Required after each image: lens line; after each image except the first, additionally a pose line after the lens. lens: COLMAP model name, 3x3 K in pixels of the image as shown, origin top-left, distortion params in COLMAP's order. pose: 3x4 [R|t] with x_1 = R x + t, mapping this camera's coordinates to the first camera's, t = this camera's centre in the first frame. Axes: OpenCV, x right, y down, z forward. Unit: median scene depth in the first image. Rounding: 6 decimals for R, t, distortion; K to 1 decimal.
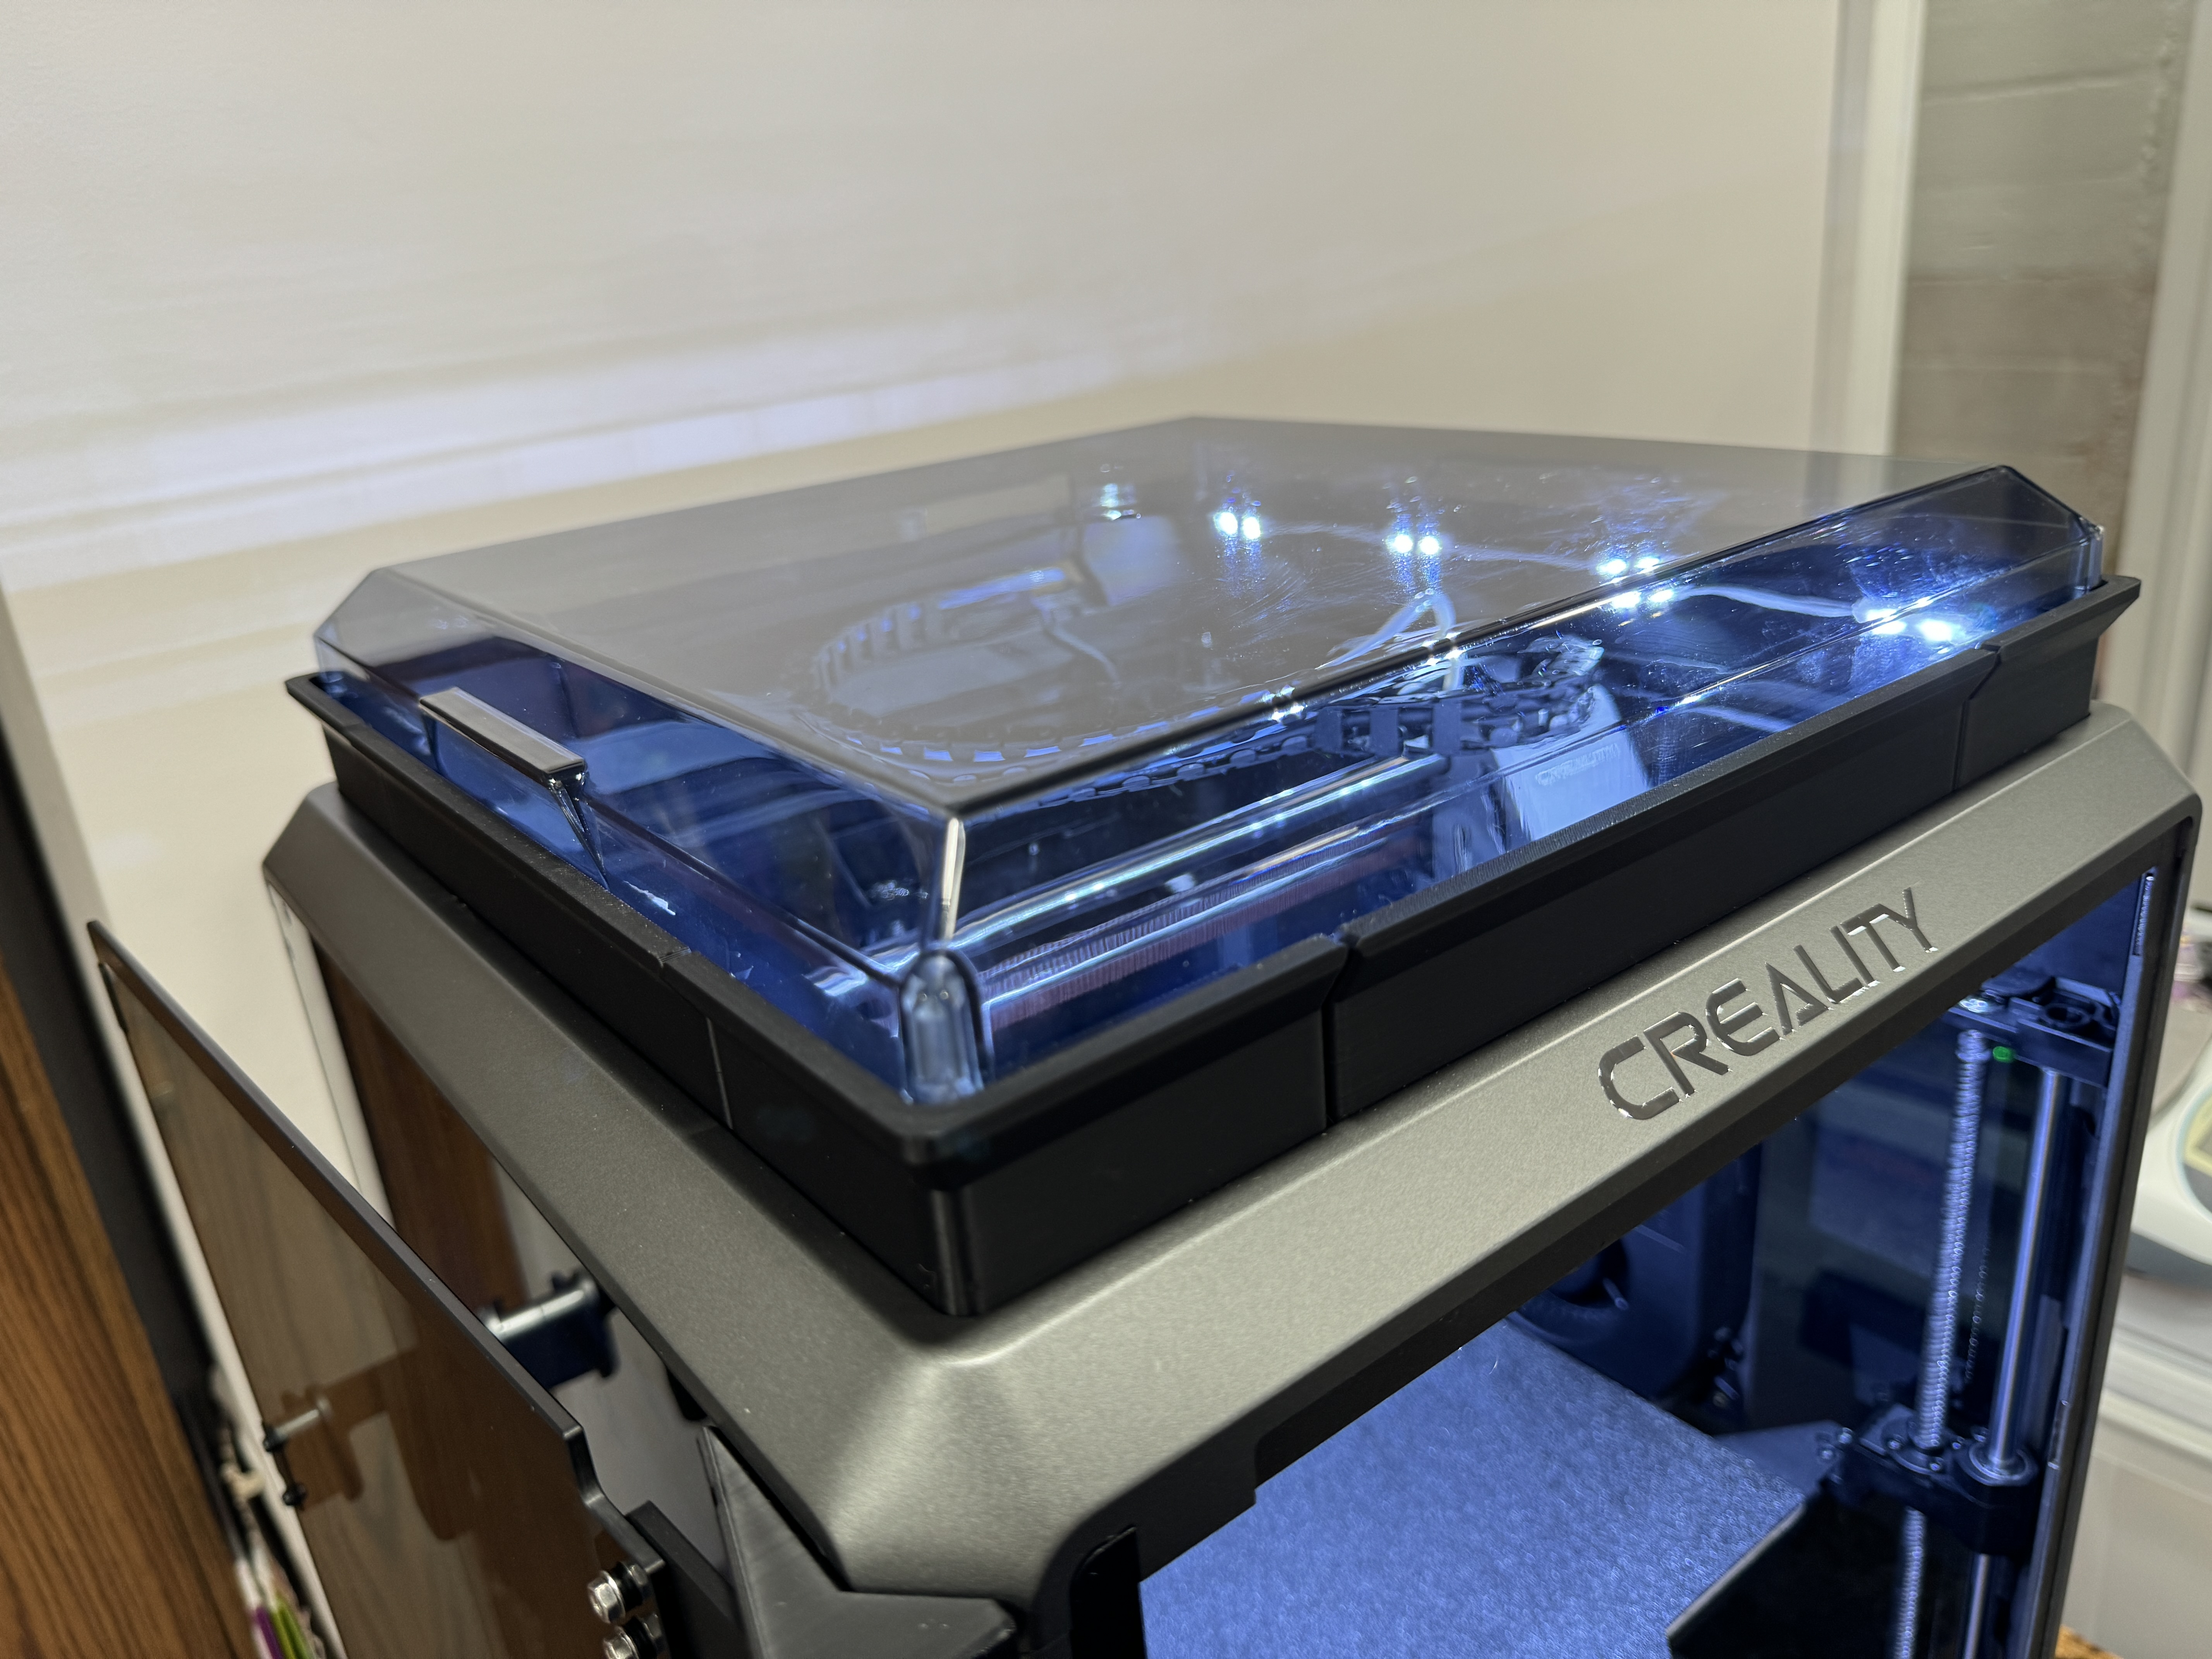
lens RADIAL K [[1586.2, 0, 1109.5], [0, 1586.2, 833.1], [0, 0, 1]] dist [0.001616, -0.001293]
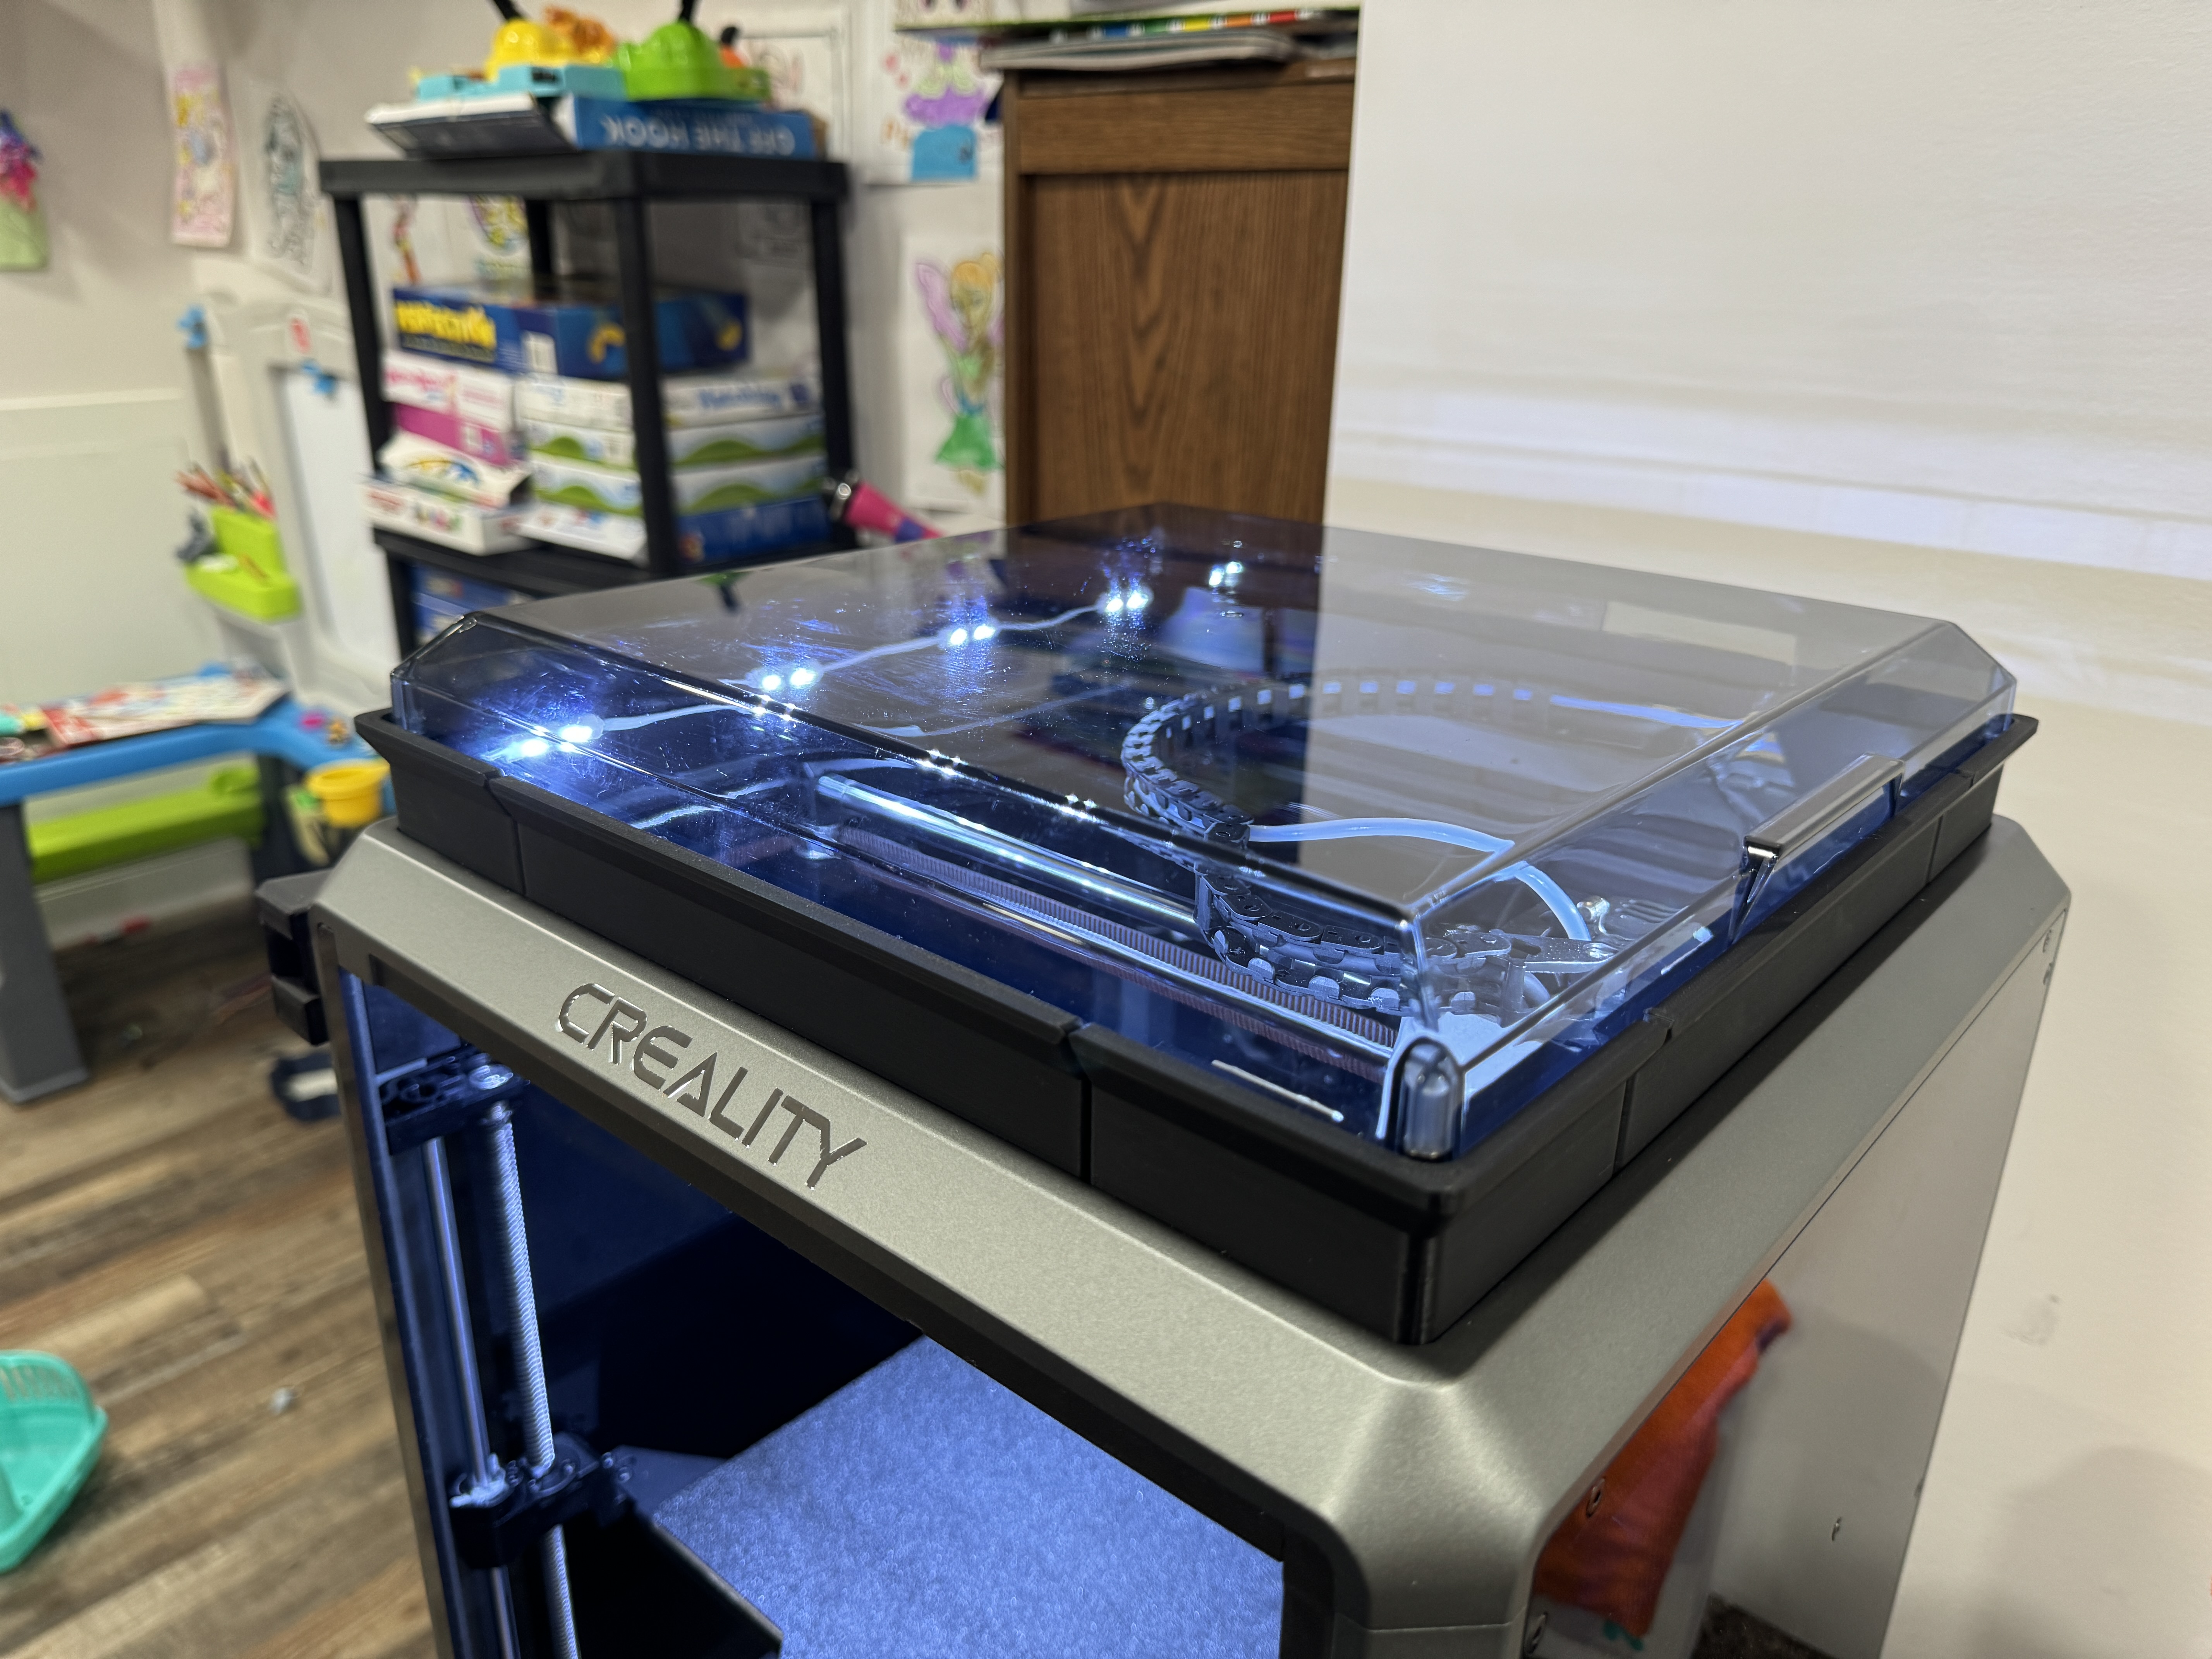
lens RADIAL K [[1586.2, 0, 1107.1], [0, 1586.2, 833.0], [0, 0, 1]] dist [0.001616, -0.001293]
pose [[0.183890, 0.420710, -0.888362, 1.416671], [-0.385430, 0.862258, 0.328563, -0.538130], [0.904228, 0.281982, 0.320715, 0.846984]]
